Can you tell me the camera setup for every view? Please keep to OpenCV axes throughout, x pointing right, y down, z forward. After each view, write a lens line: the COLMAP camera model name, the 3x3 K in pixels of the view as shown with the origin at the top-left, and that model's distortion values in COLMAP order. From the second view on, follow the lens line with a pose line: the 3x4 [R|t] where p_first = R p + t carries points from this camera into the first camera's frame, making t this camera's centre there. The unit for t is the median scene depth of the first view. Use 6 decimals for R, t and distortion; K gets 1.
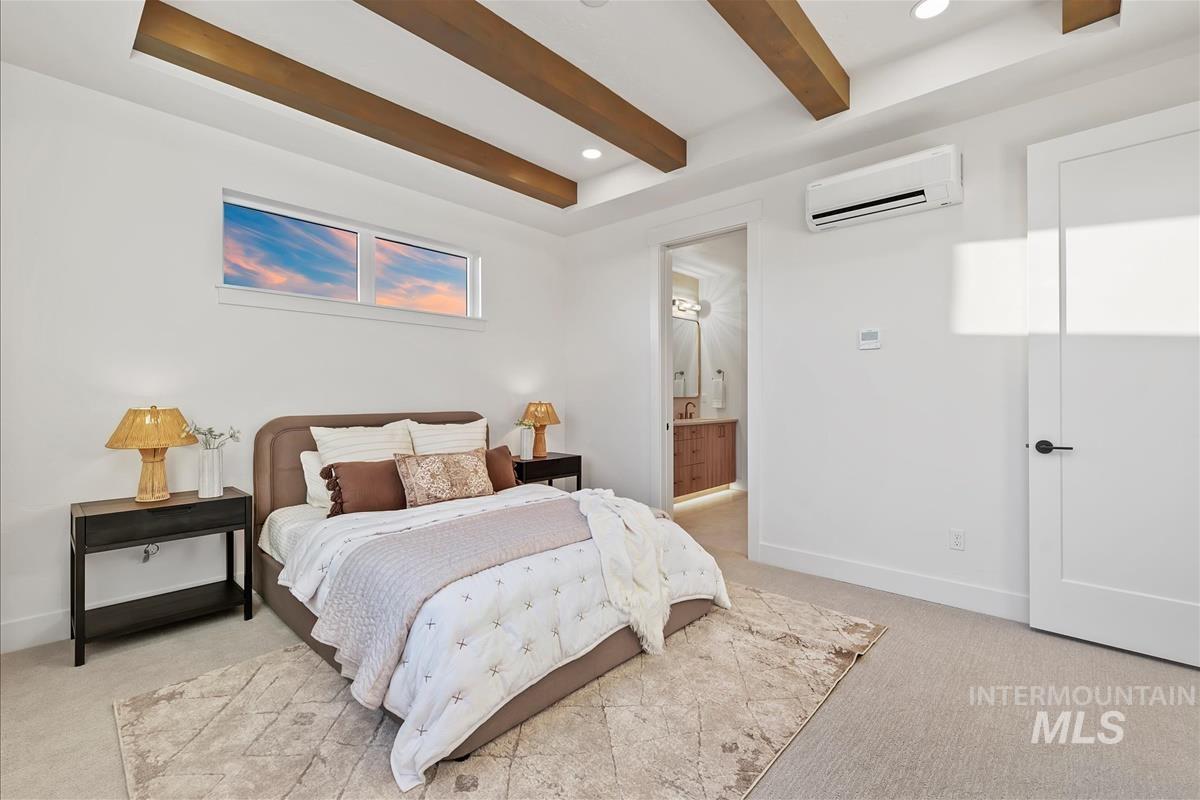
lens RADIAL K [[513.5, 0, 606.5], [0, 513.5, 392.5], [0, 0, 1]] dist [0.000452, 0.000154]
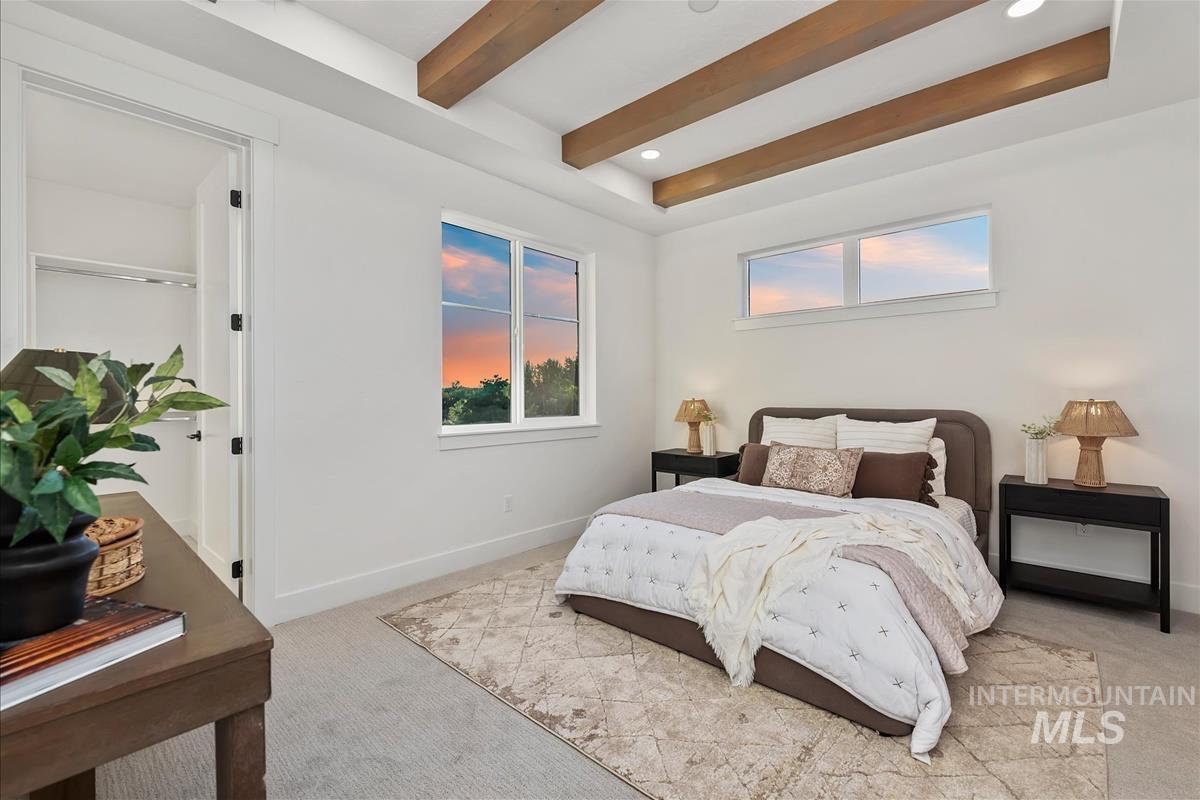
lens RADIAL K [[513.5, 0, 606.5], [0, 513.5, 392.5], [0, 0, 1]] dist [0.000452, 0.000154]
pose [[0.002201, 0.004524, -0.999987, 0.749606], [0.021883, 0.999750, 0.004571, -0.007997], [0.999758, -0.021893, 0.002102, 0.589481]]
